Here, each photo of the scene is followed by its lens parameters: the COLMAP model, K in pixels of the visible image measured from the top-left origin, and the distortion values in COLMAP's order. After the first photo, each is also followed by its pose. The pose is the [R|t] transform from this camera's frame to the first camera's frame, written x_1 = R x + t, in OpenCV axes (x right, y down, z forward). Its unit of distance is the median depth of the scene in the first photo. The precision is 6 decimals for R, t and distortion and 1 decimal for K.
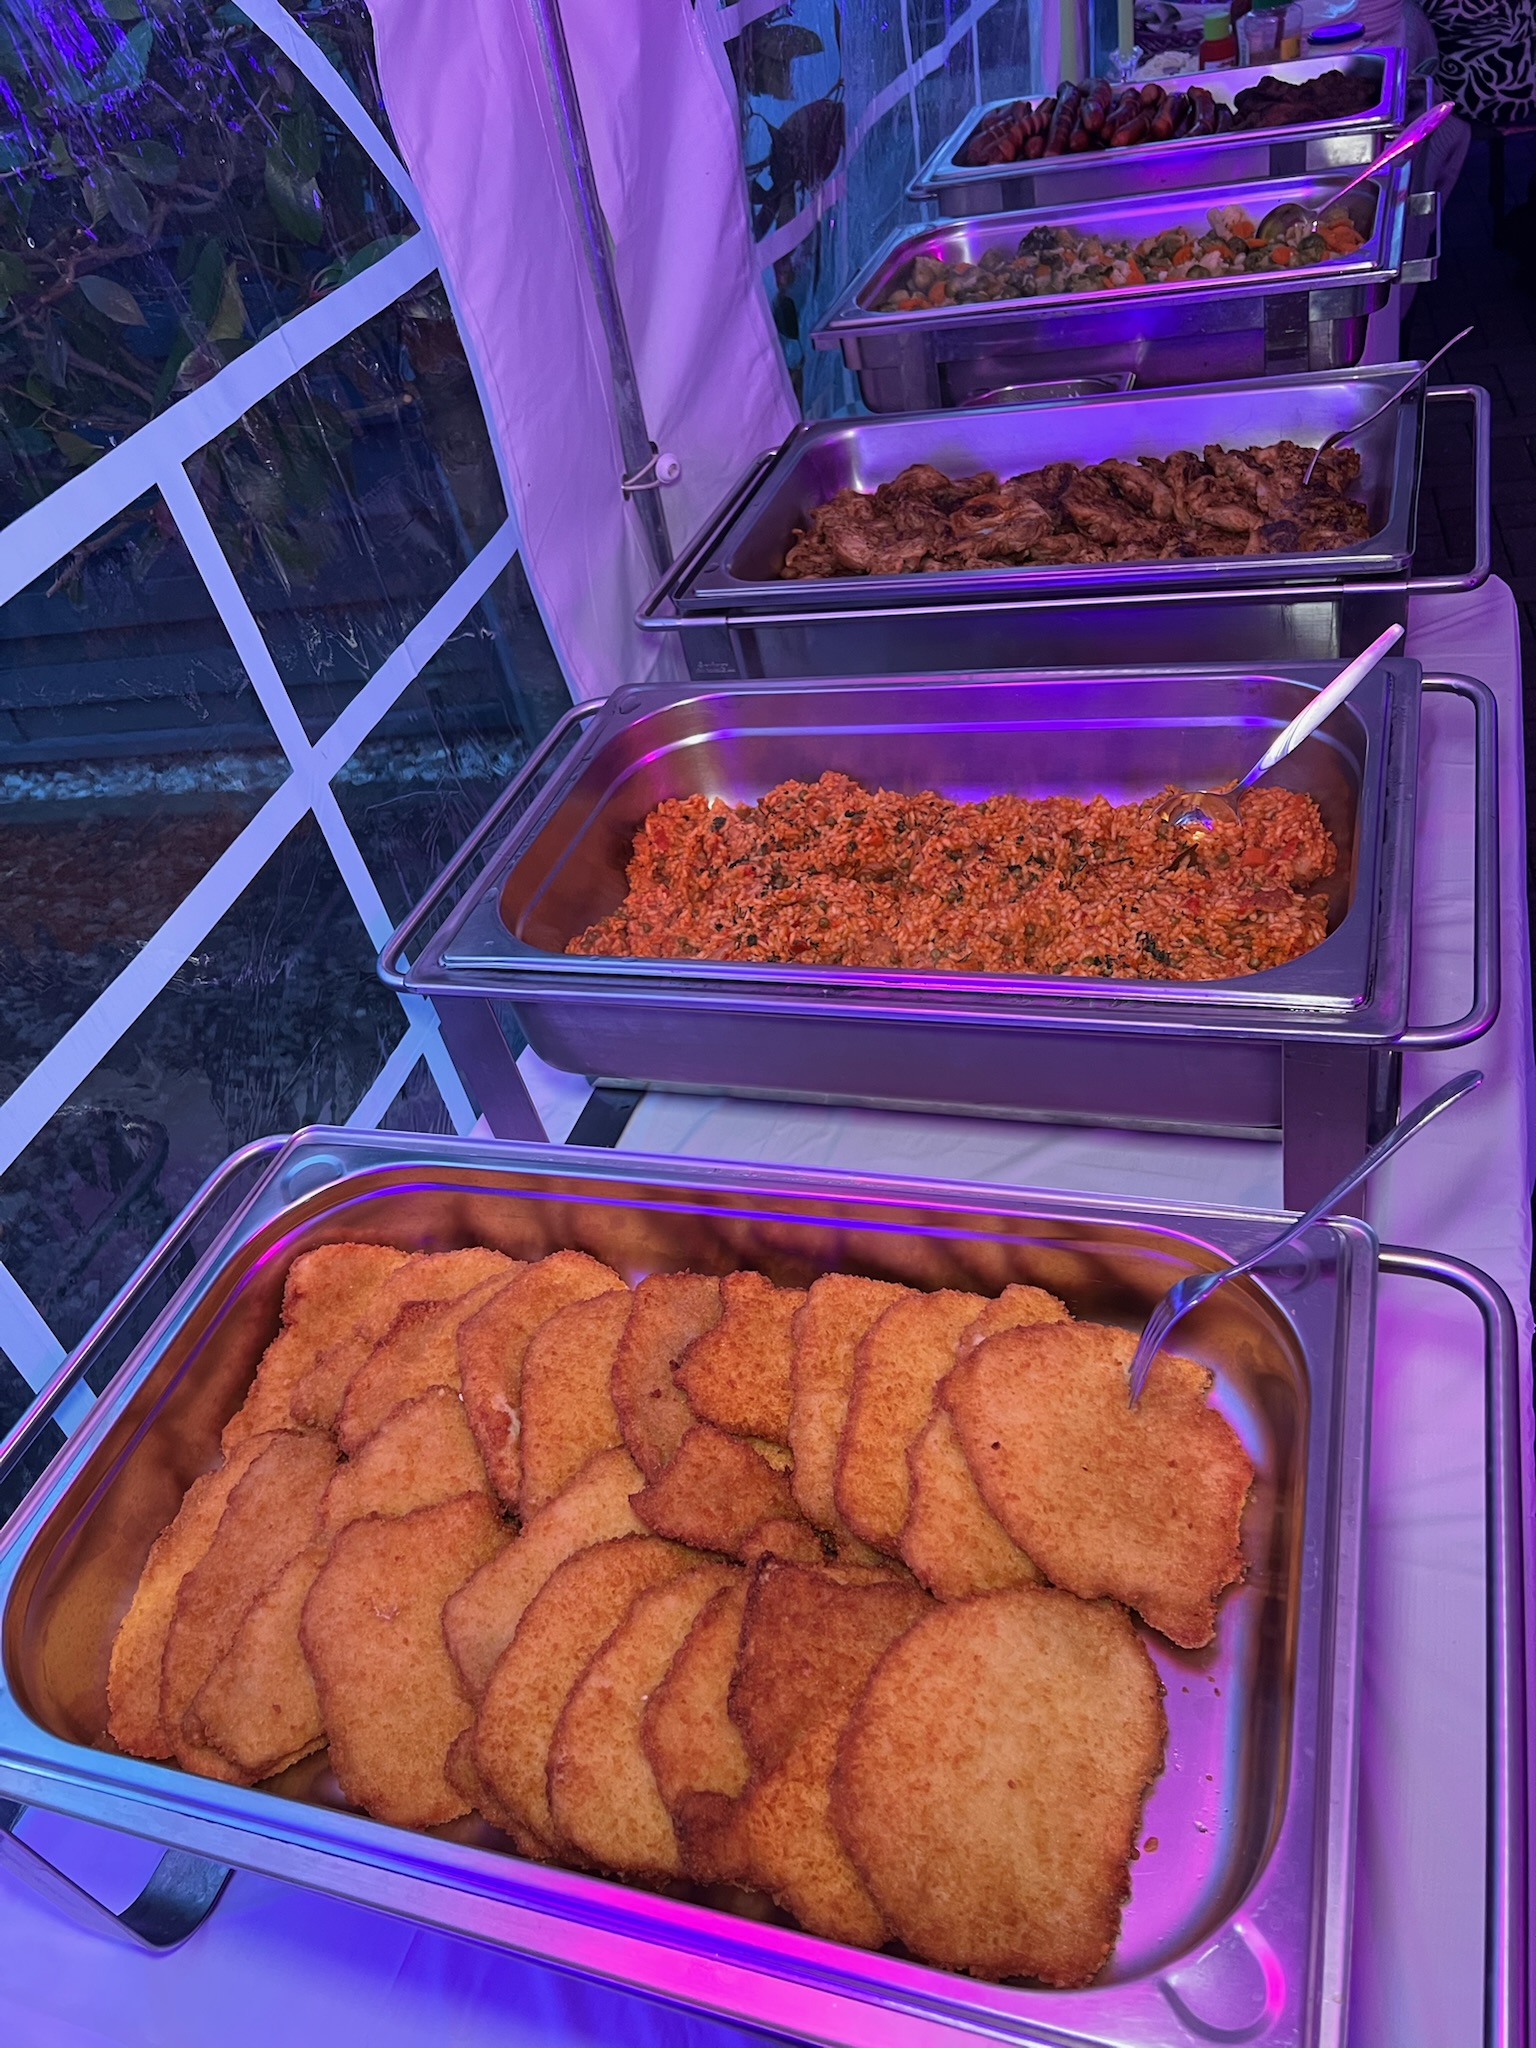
lens RADIAL K [[1573.3, 0, 769.7], [0, 1573.3, 1035.0], [0, 0, 1]] dist [0.113906, -0.192171]
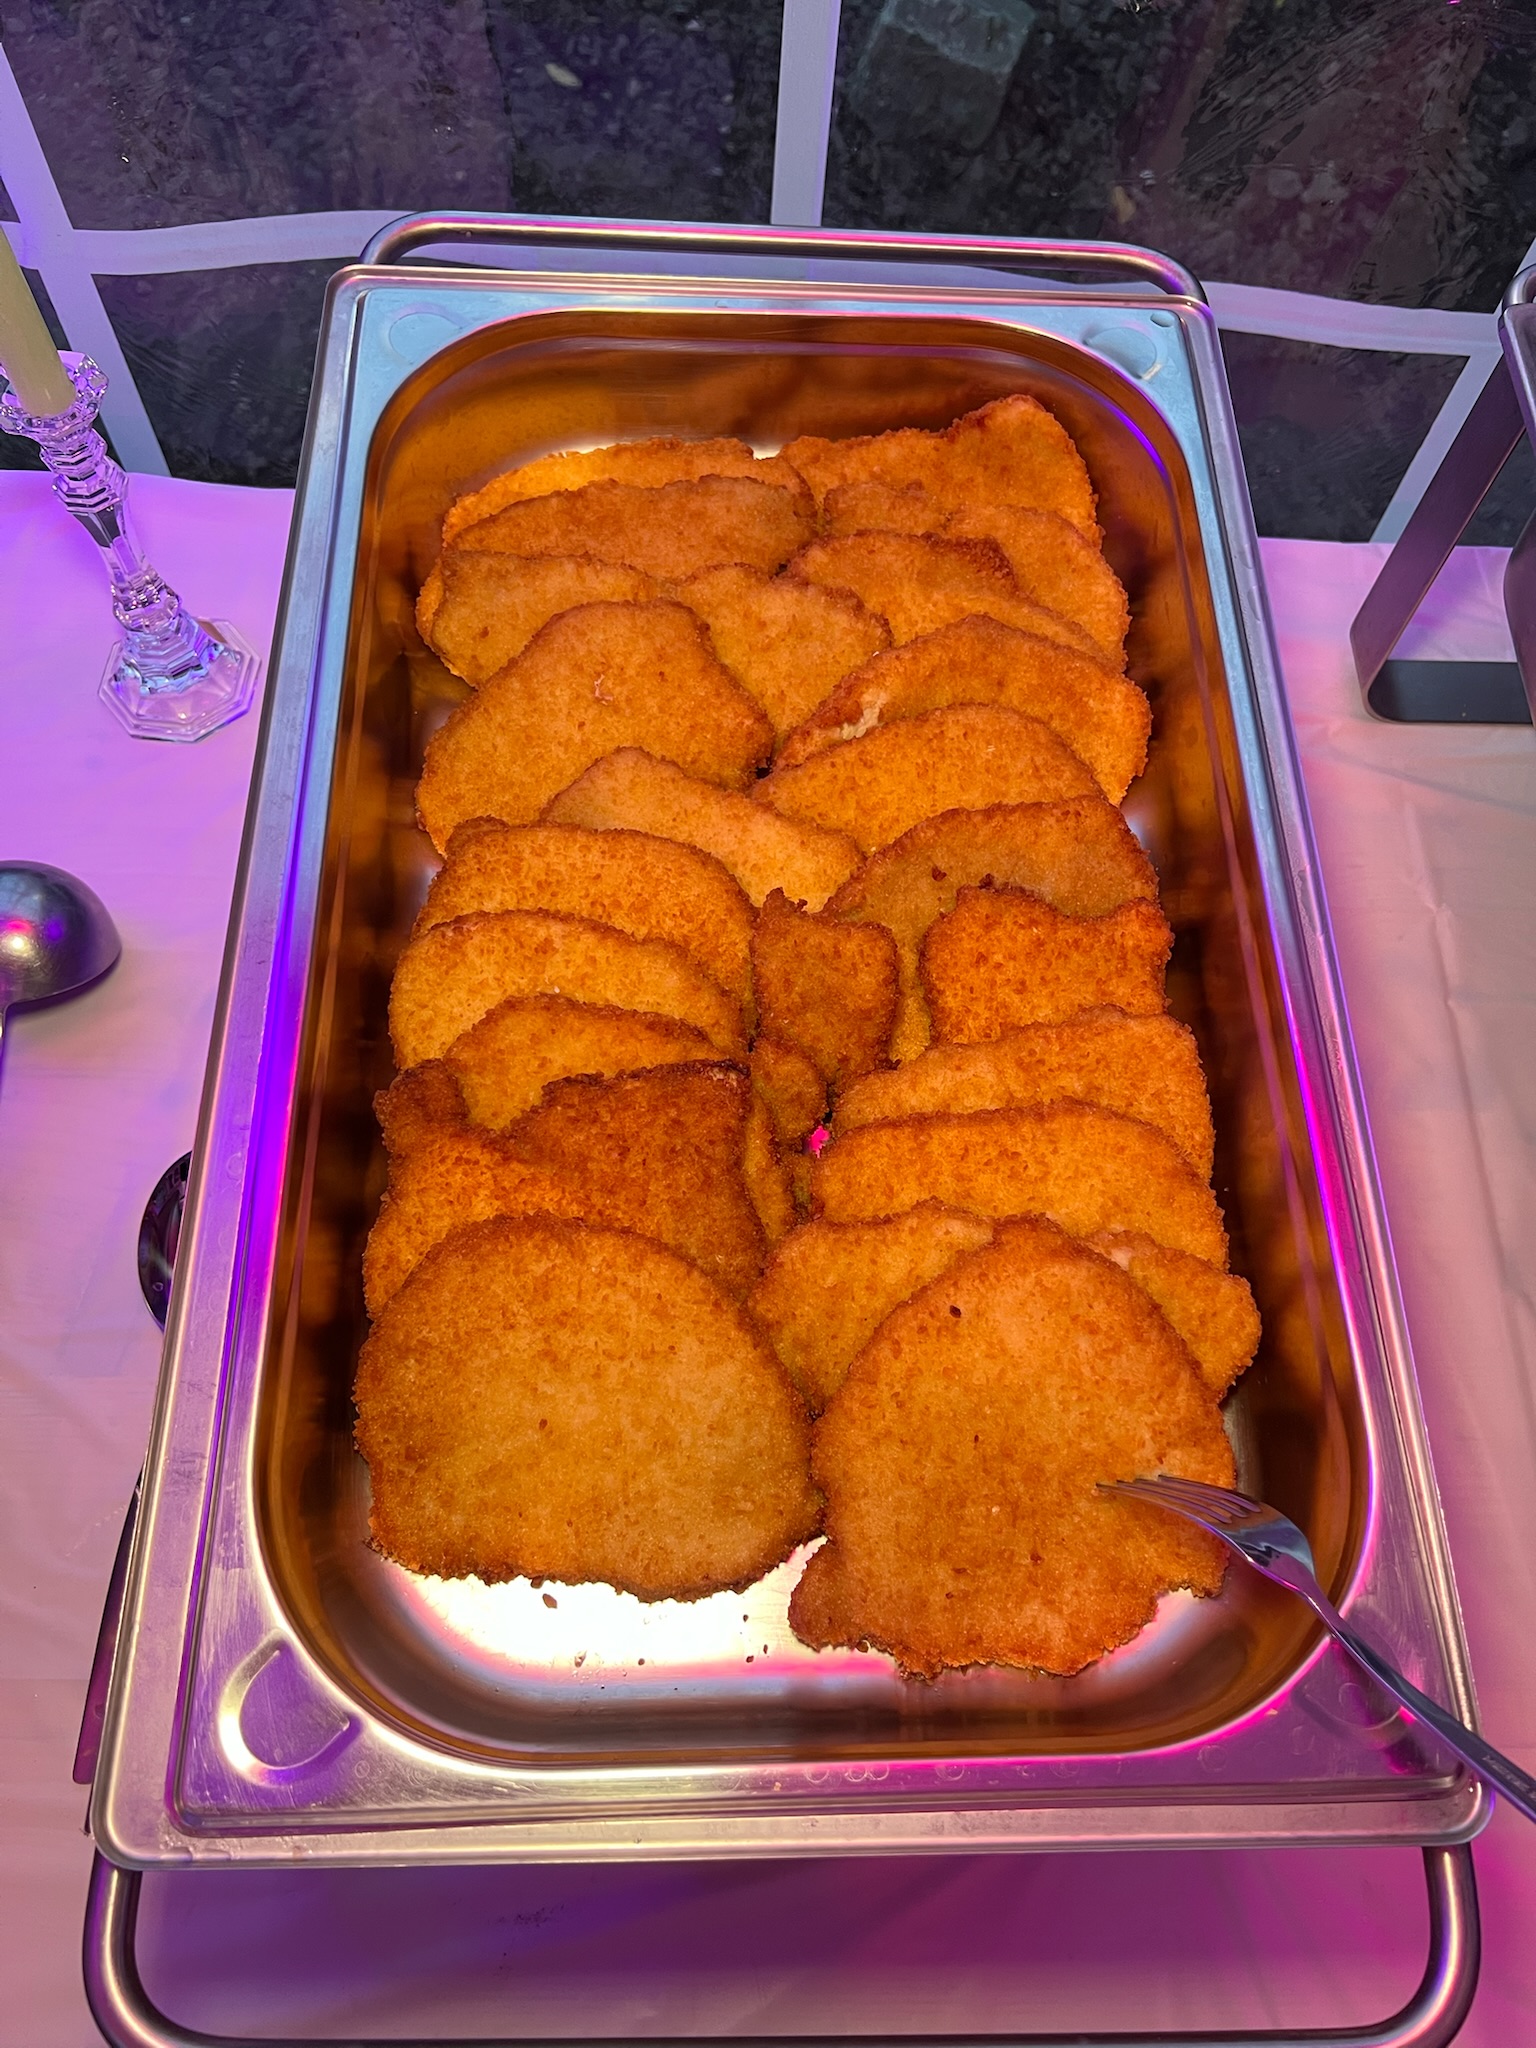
lens RADIAL K [[1573.3, 0, 769.7], [0, 1573.3, 1035.0], [0, 0, 1]] dist [0.113906, -0.192171]
pose [[0.303581, 0.931132, -0.202069, 0.138372], [-0.702707, 0.362025, 0.612487, -0.165716], [0.643460, -0.043944, 0.764217, 0.376036]]
